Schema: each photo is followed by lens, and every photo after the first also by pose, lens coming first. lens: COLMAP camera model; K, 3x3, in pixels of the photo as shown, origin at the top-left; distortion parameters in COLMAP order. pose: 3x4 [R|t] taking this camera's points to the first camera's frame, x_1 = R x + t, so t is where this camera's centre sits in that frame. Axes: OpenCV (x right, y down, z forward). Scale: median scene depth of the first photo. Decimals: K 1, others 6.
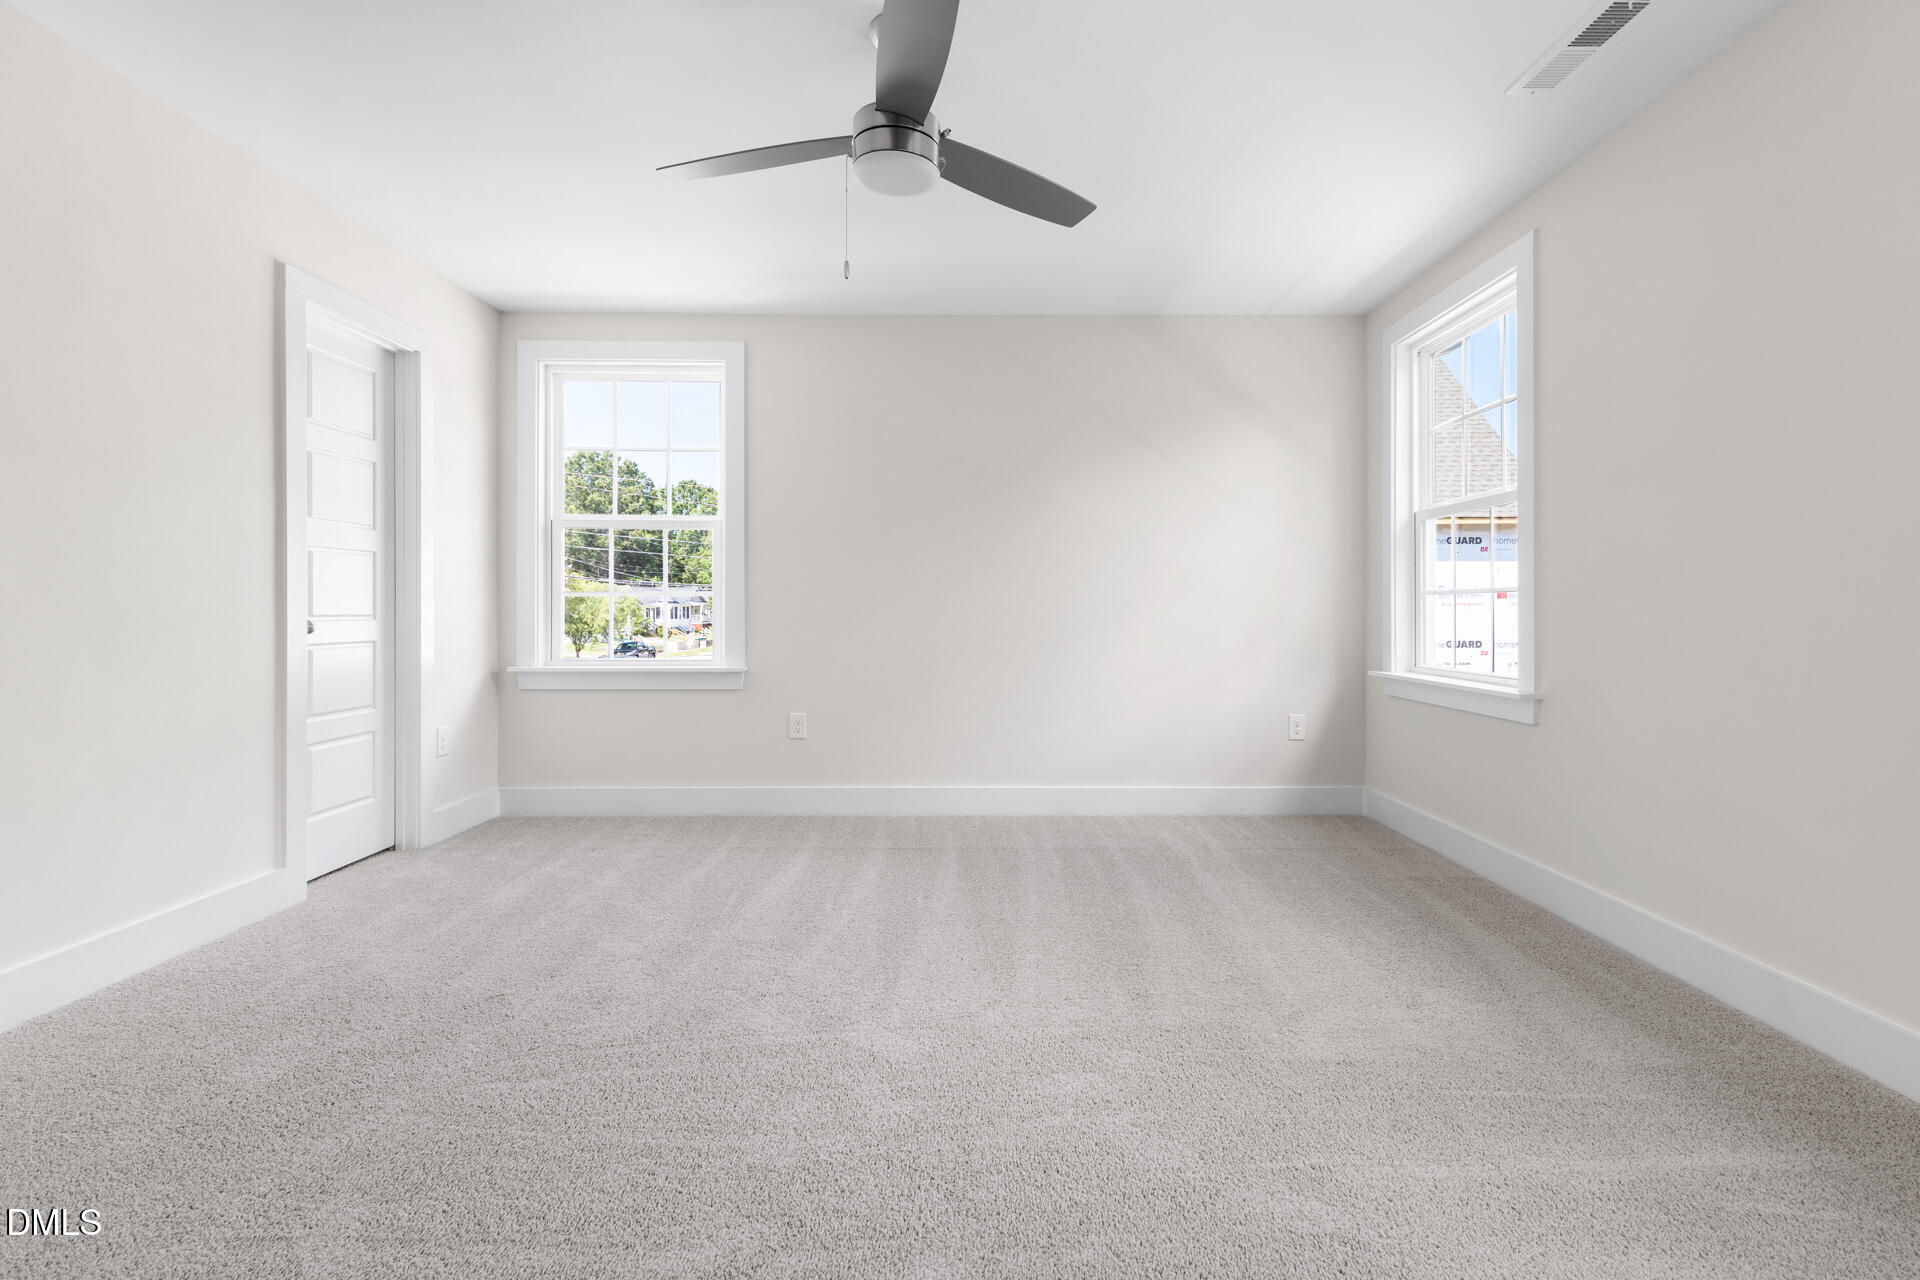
lens RADIAL K [[863.3, 0, 963.4], [0, 863.3, 609.8], [0, 0, 1]] dist [0.003347, -0.000038]
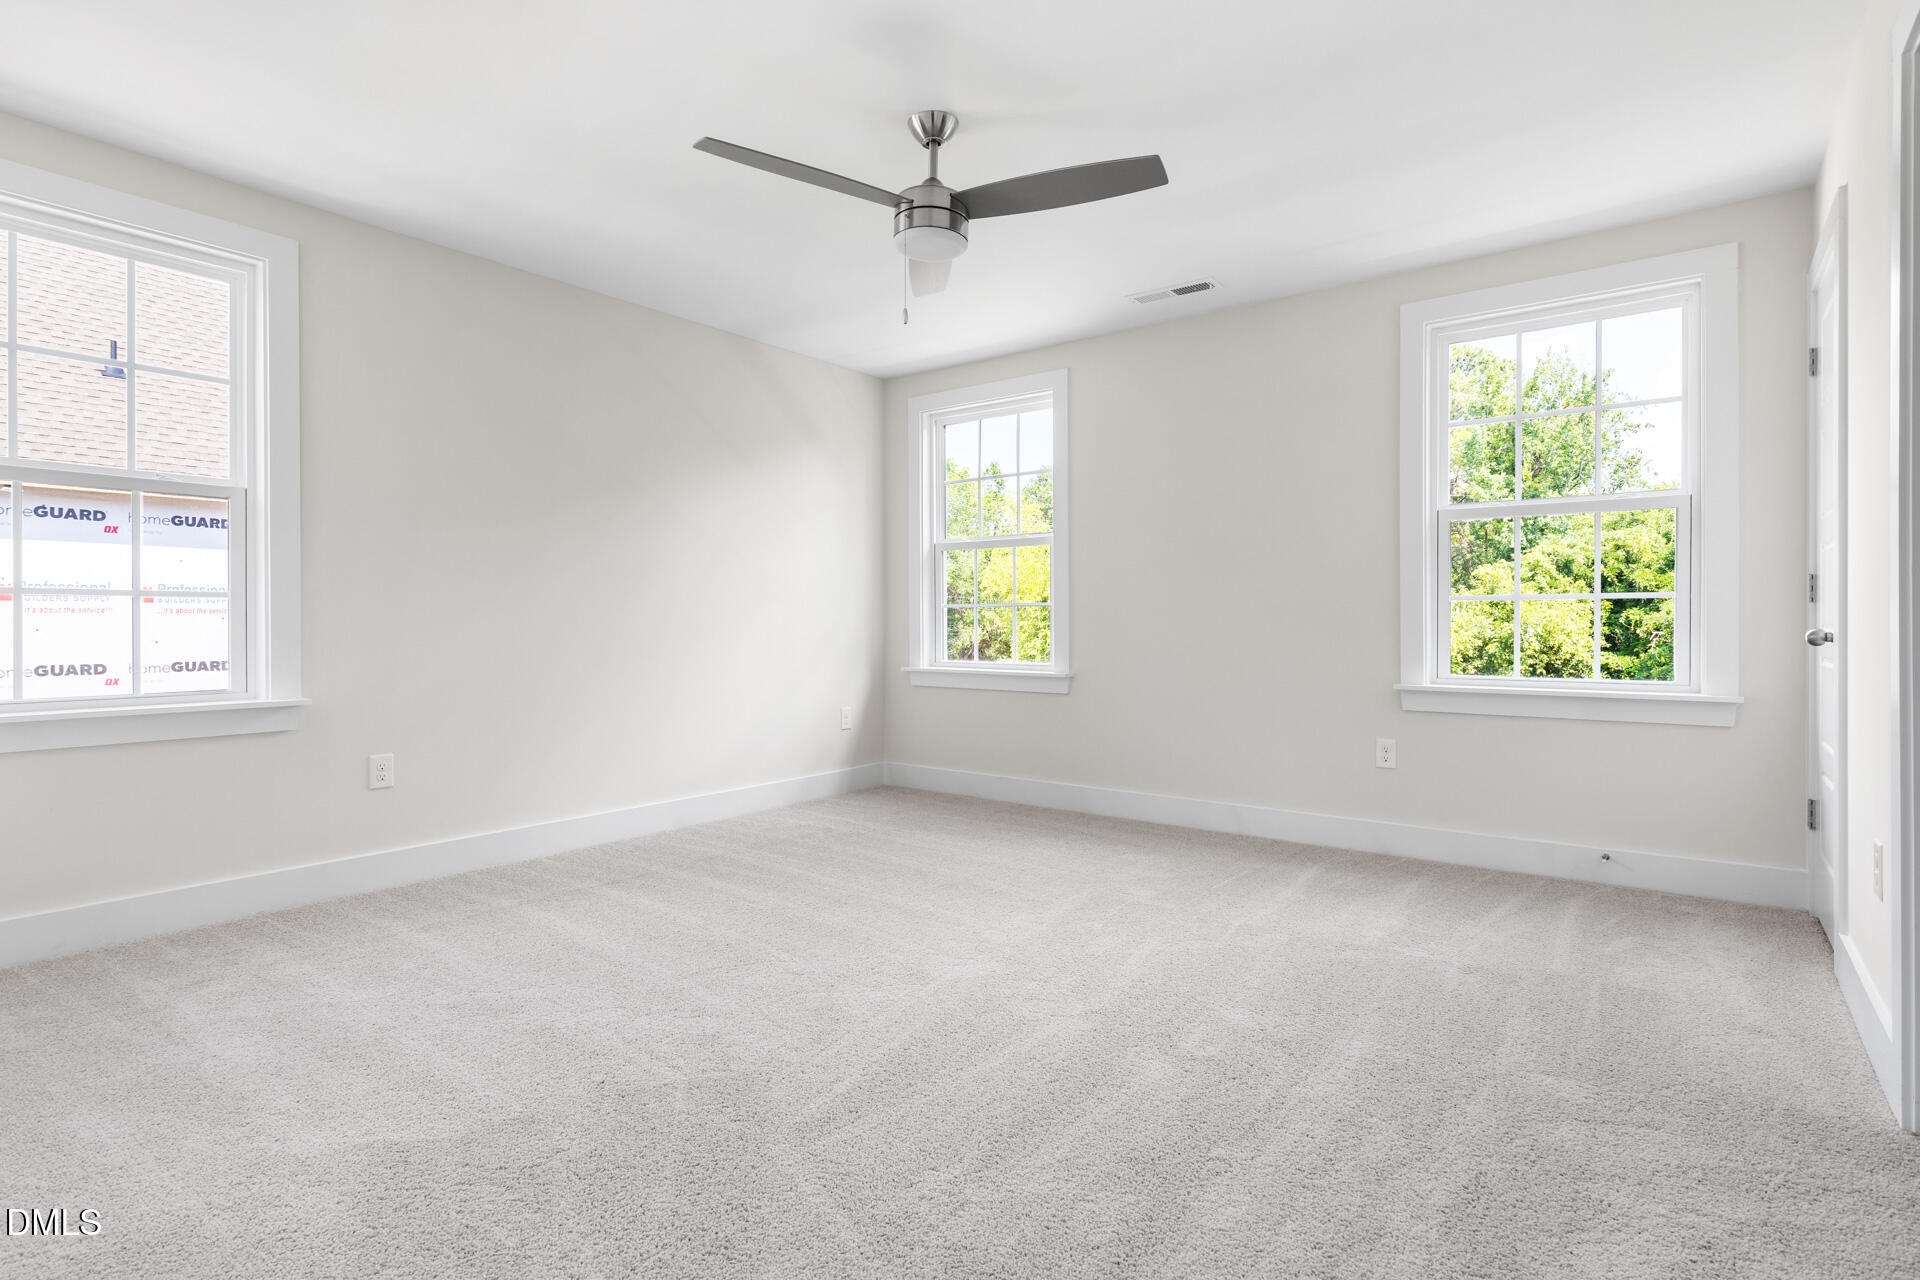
lens RADIAL K [[943.3, 0, 963.4], [0, 943.3, 627.1], [0, 0, 1]] dist [-0.001279, 0.000423]
pose [[0.611523, -0.006437, 0.791201, -0.549756], [0.000535, 0.999970, 0.007722, 0.002046], [-0.791227, -0.004299, 0.611508, 0.094609]]
